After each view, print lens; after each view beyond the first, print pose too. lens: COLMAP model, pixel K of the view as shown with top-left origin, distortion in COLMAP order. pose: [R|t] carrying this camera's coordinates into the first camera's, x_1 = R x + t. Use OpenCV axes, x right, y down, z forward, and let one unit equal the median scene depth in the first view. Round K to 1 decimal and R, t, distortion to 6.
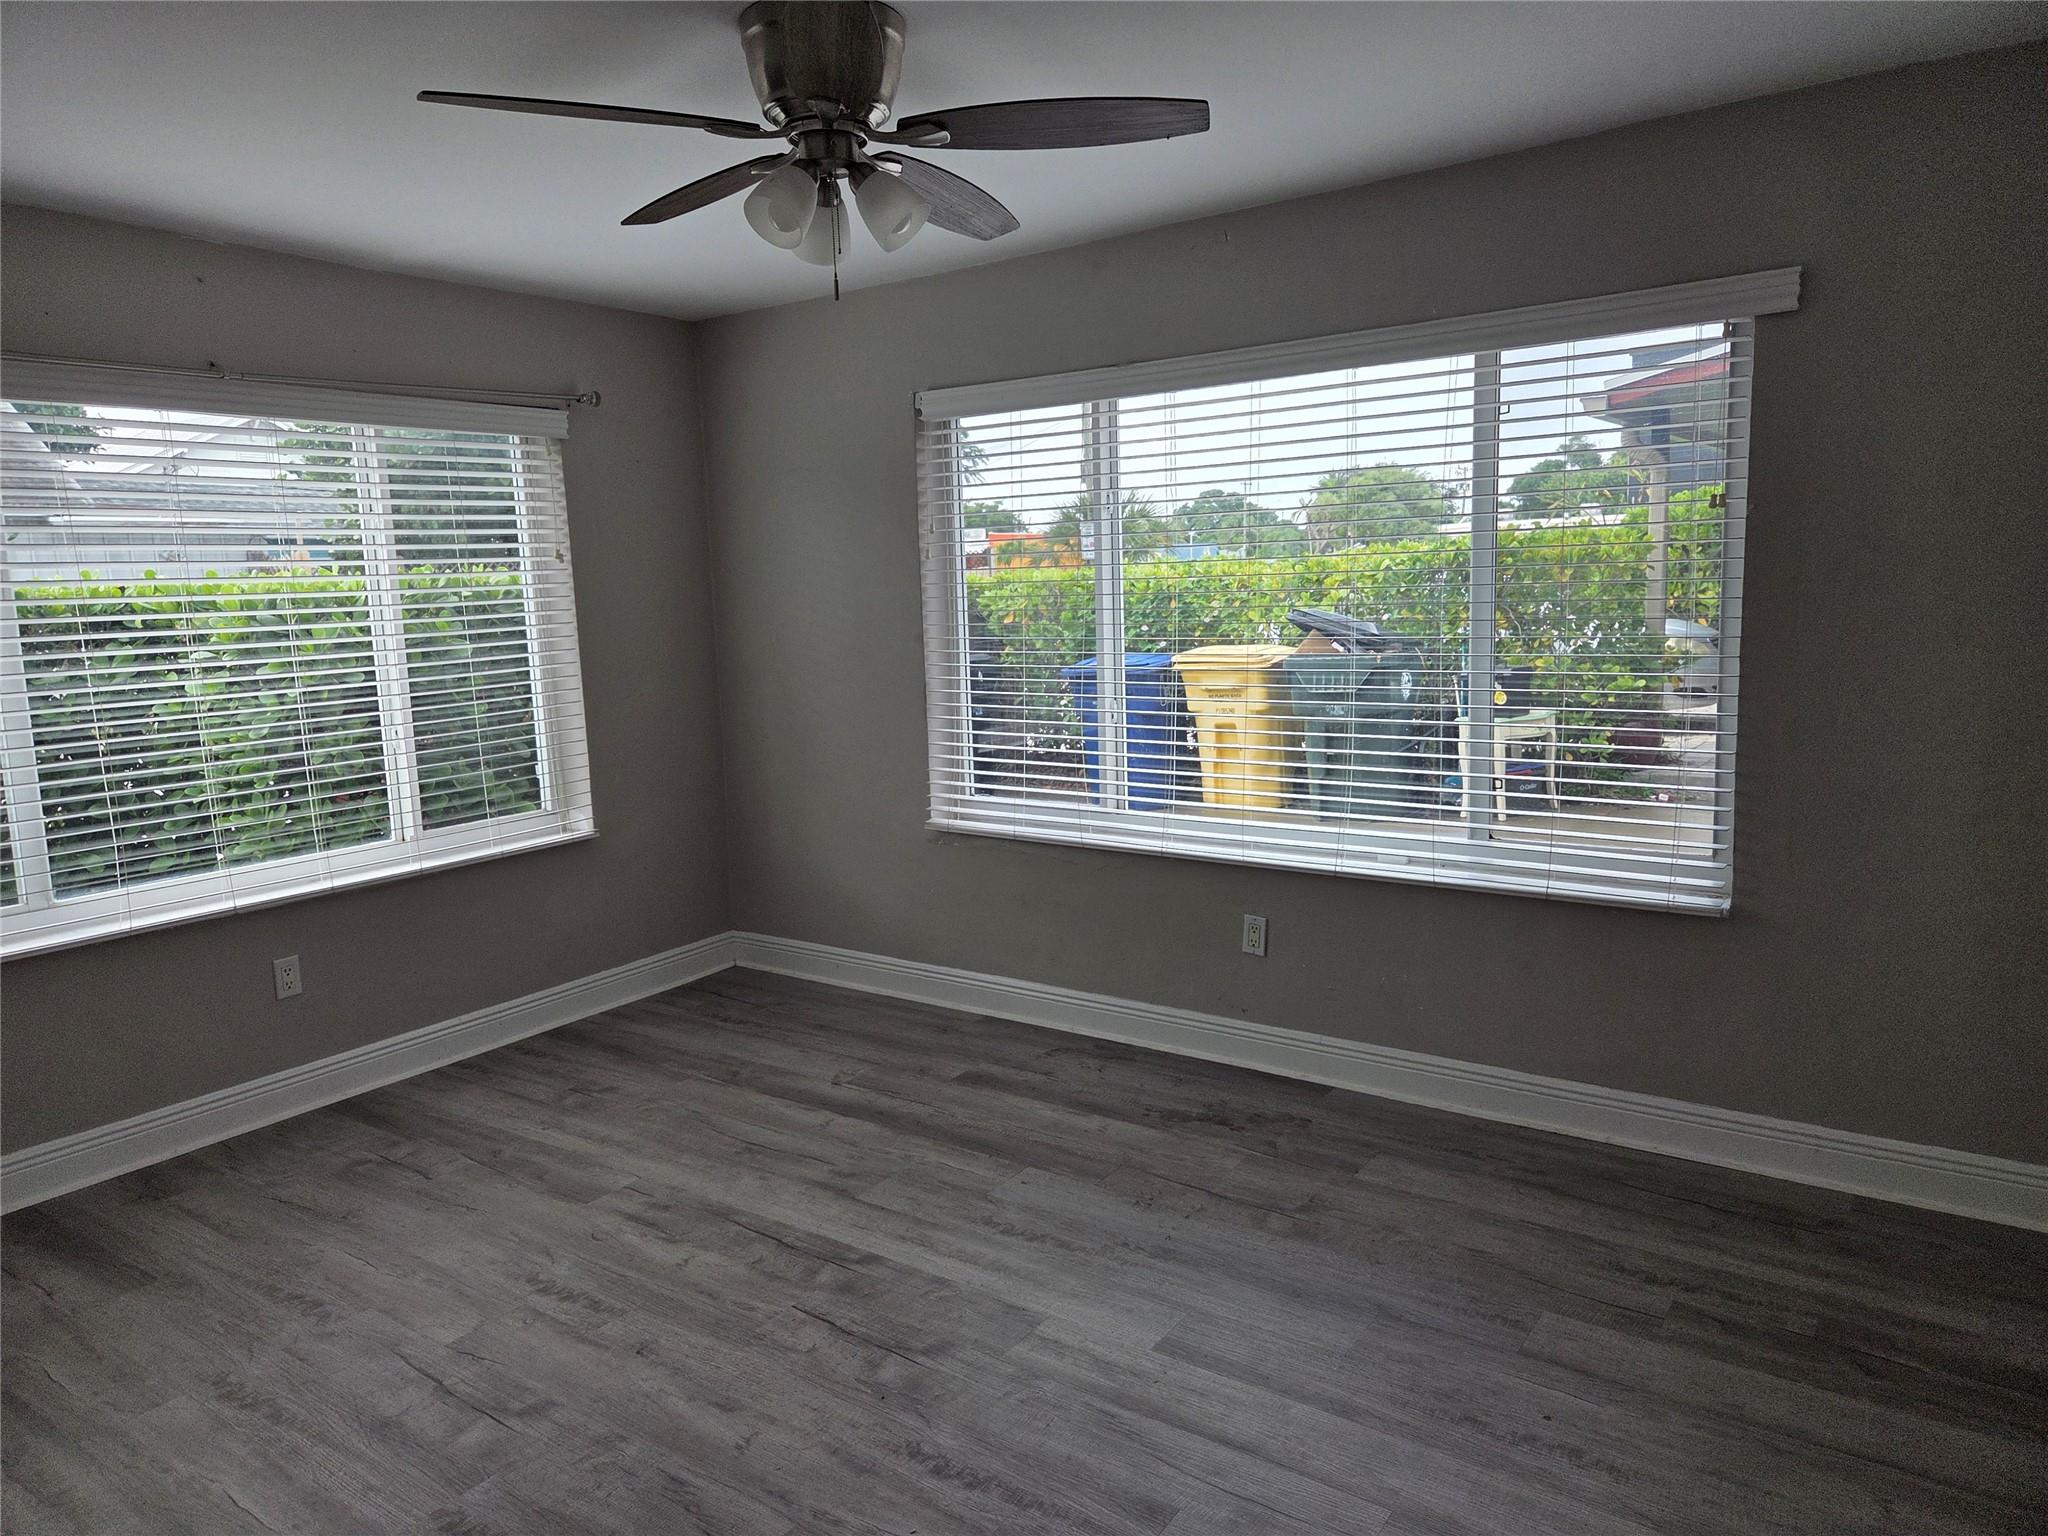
lens RADIAL K [[1350.4, 0, 1034.9], [0, 1350.4, 756.1], [0, 0, 1]] dist [0.086002, -0.070915]
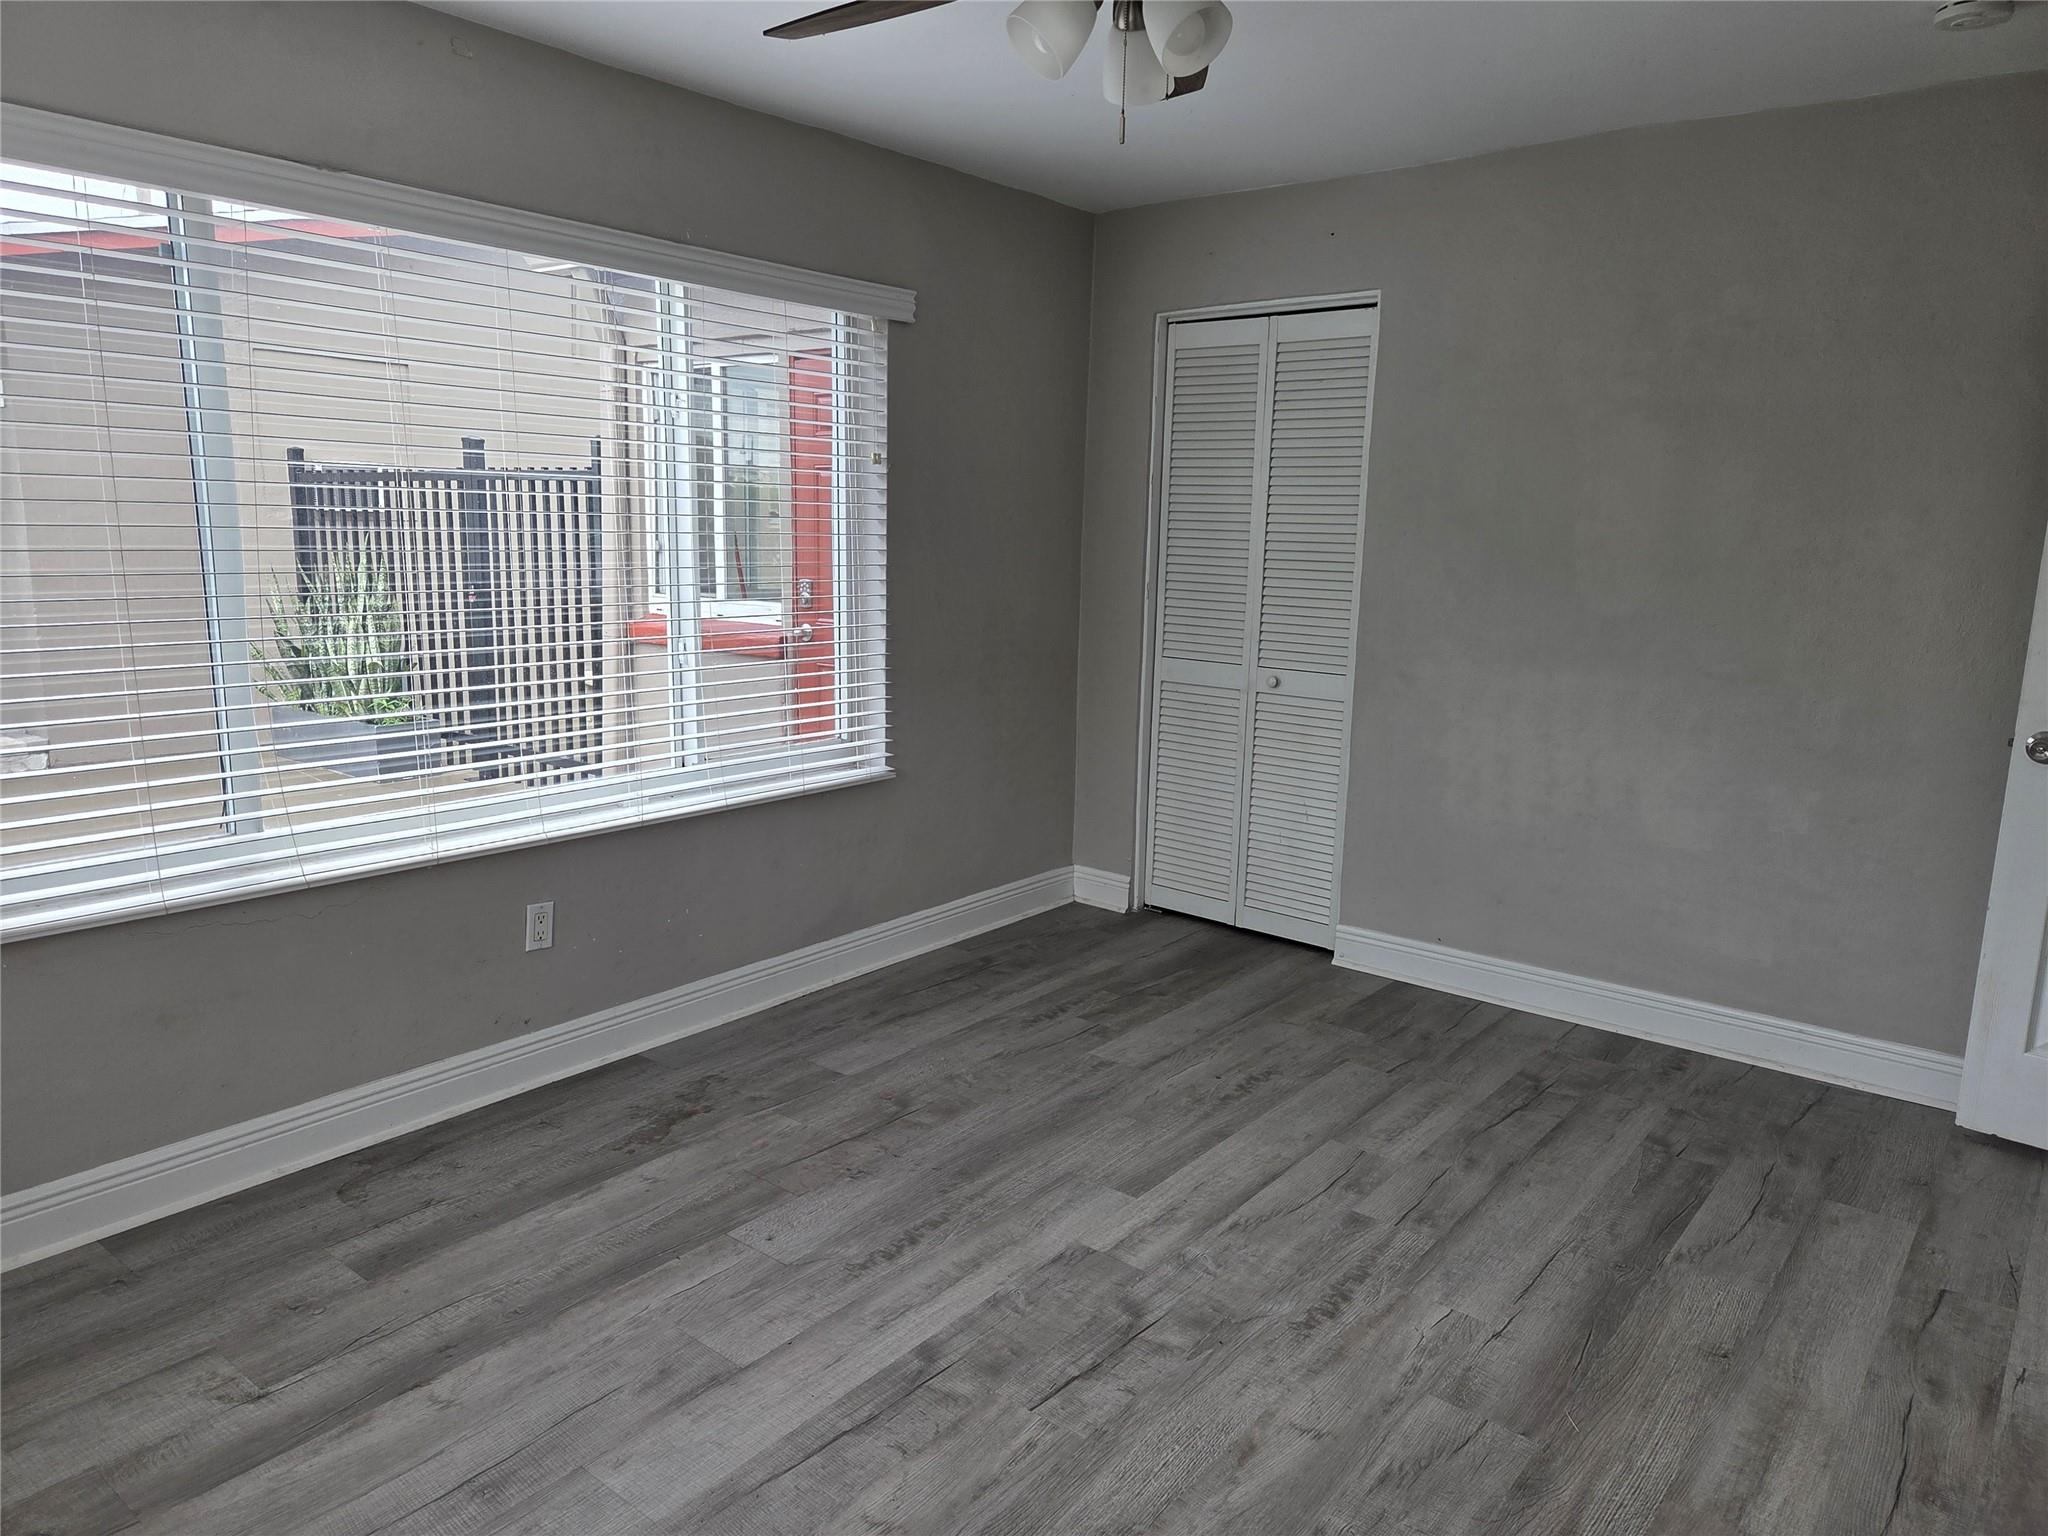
lens RADIAL K [[1350.4, 0, 1034.9], [0, 1350.4, 756.1], [0, 0, 1]] dist [0.086002, -0.070915]
pose [[0.073579, -0.140820, 0.987297, -0.737142], [0.110871, 0.984999, 0.132229, -0.050844], [-0.991107, 0.099734, 0.088088, 0.744087]]
